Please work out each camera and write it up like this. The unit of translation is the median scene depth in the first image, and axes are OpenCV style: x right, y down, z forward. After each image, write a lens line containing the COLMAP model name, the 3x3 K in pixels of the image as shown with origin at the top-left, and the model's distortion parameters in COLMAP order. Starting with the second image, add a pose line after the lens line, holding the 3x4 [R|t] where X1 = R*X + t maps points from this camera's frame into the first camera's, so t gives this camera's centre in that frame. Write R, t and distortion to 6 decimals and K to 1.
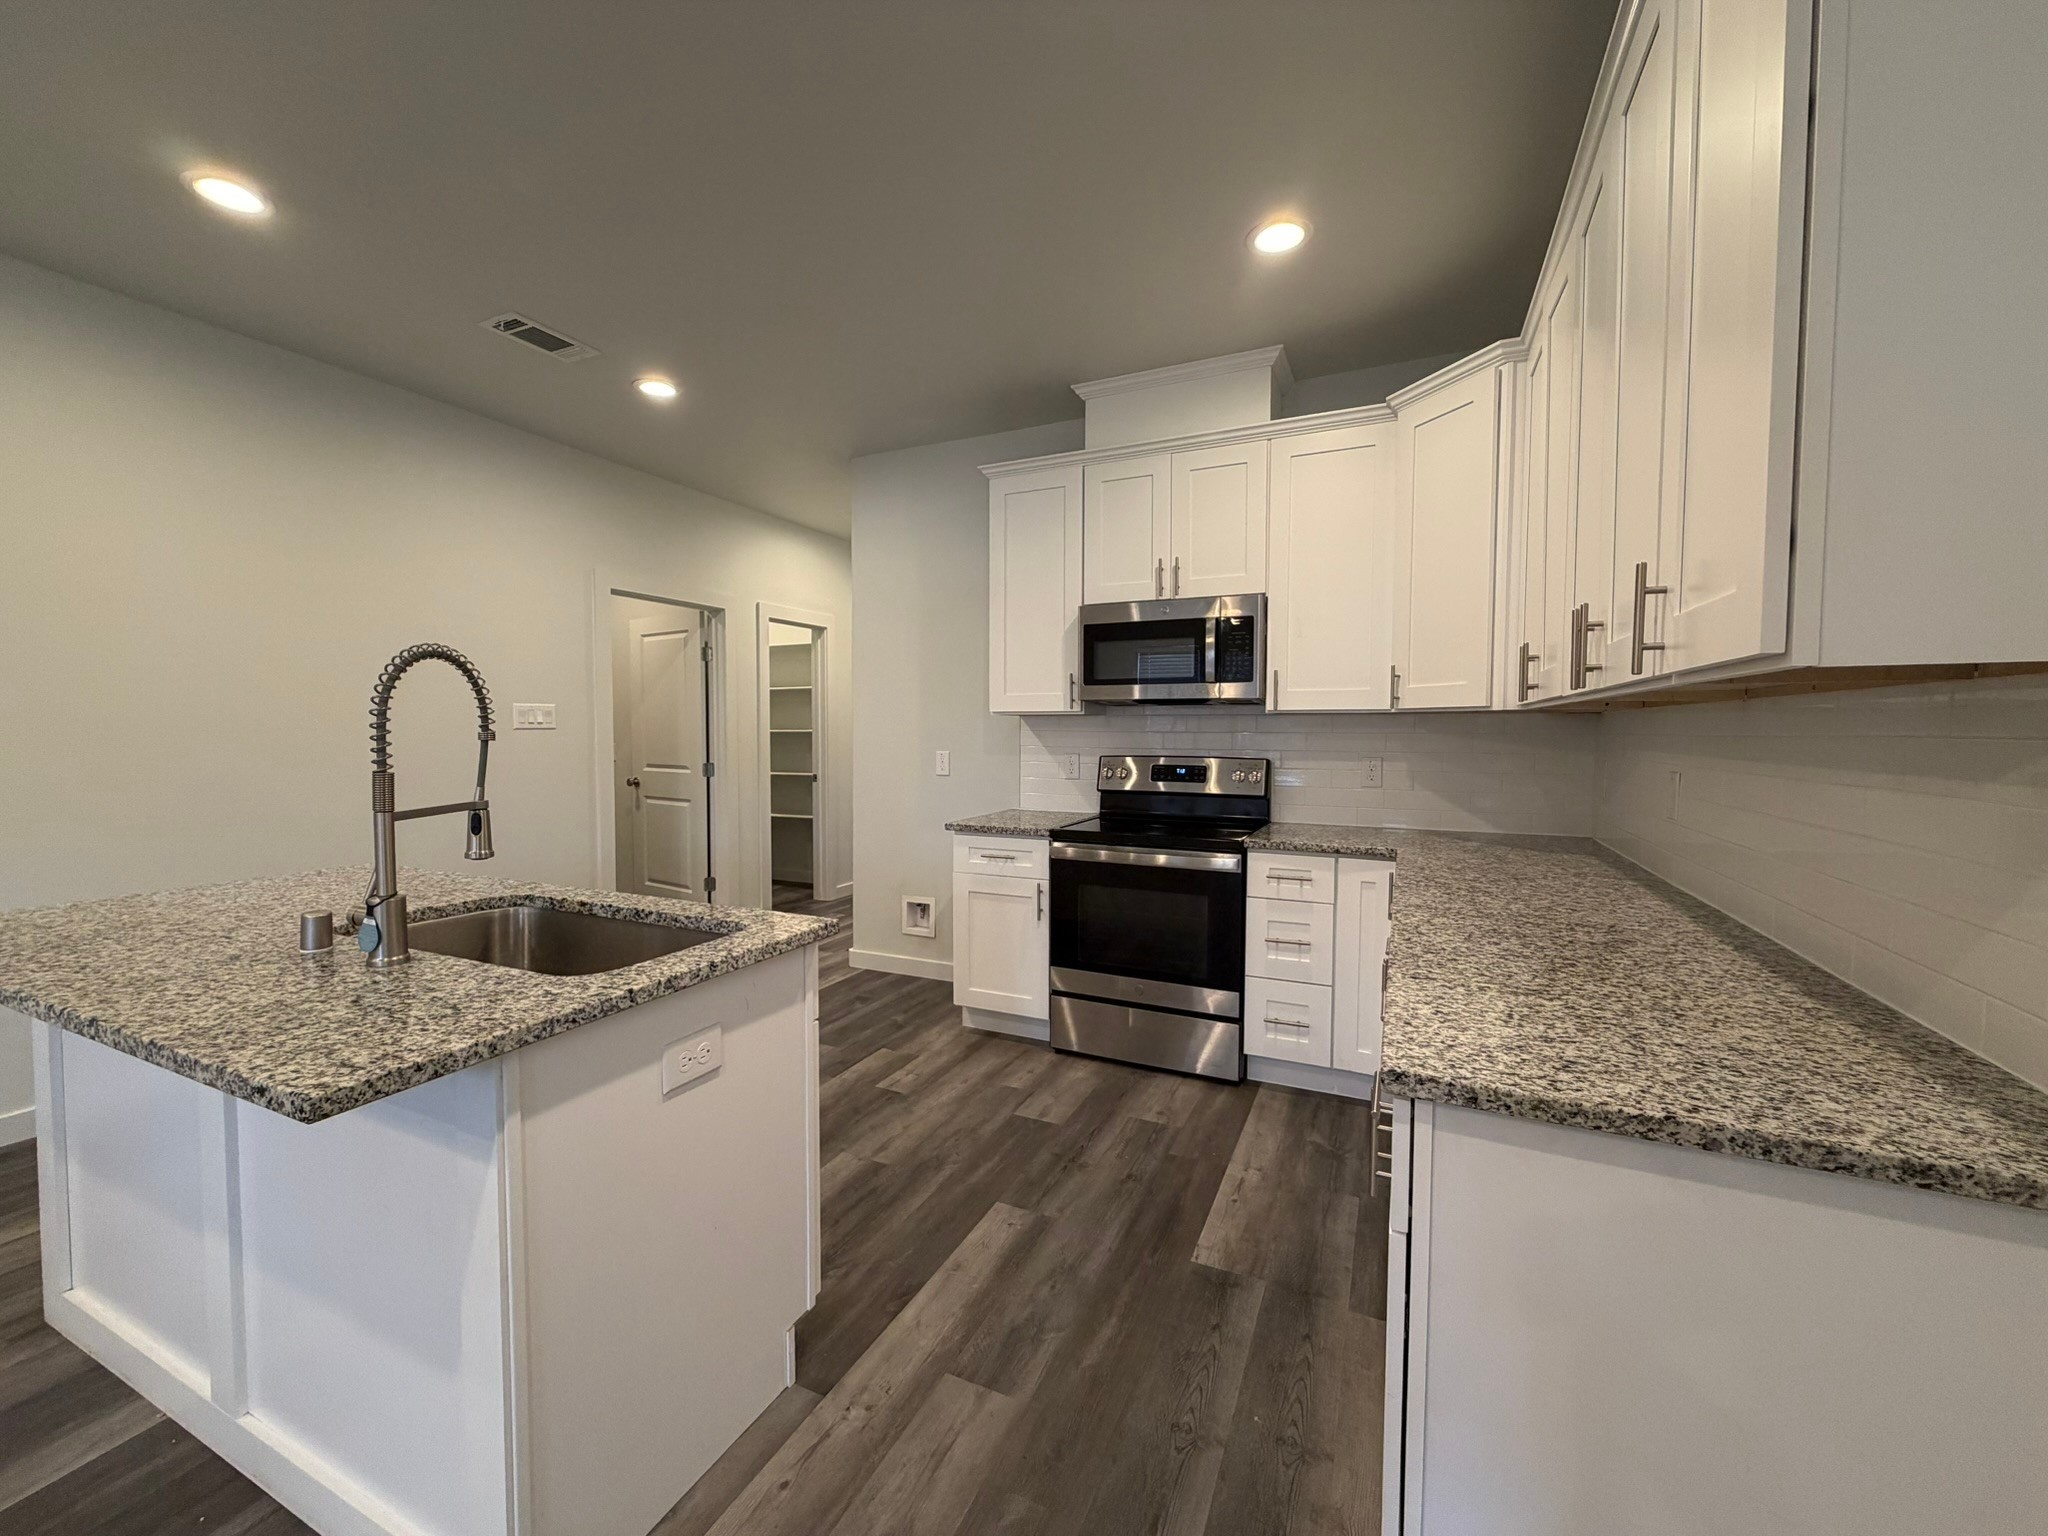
lens RADIAL K [[822.6, 0, 1023.1], [0, 822.6, 765.8], [0, 0, 1]] dist [-0.000317, -0.000067]
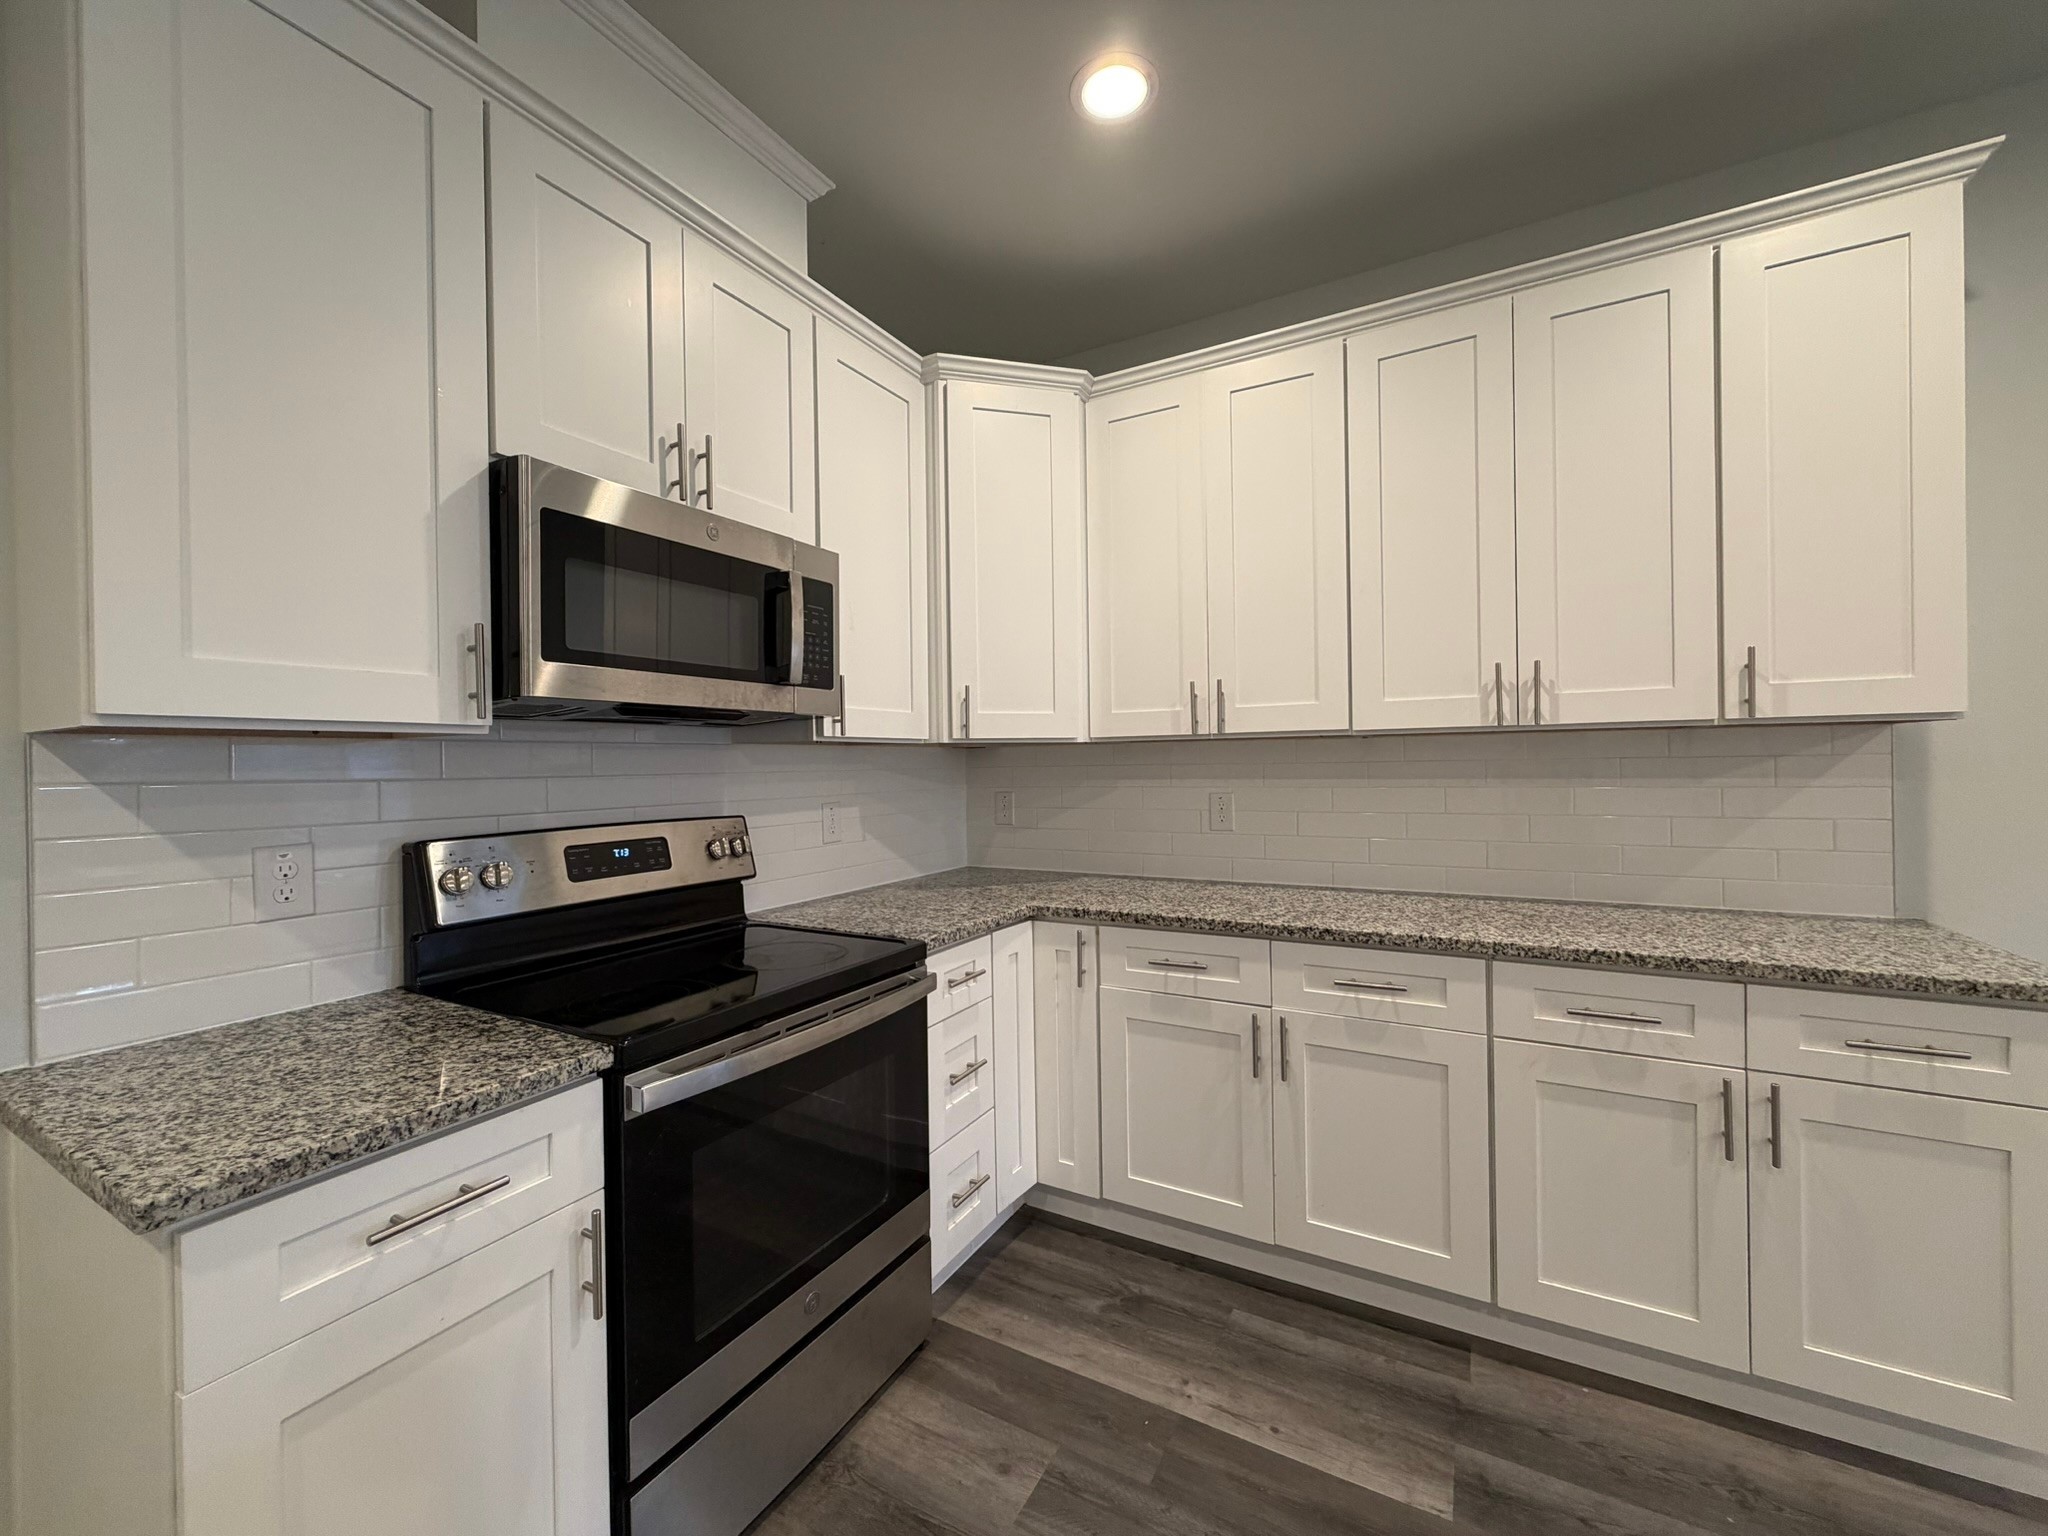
lens RADIAL K [[812.9, 0, 1019.4], [0, 812.9, 766.1], [0, 0, 1]] dist [0.000258, 0.000071]
pose [[0.078830, -0.007074, 0.996863, -0.353941], [0.062745, 0.998027, 0.002120, -0.040699], [-0.994911, 0.062381, 0.079118, 0.893221]]
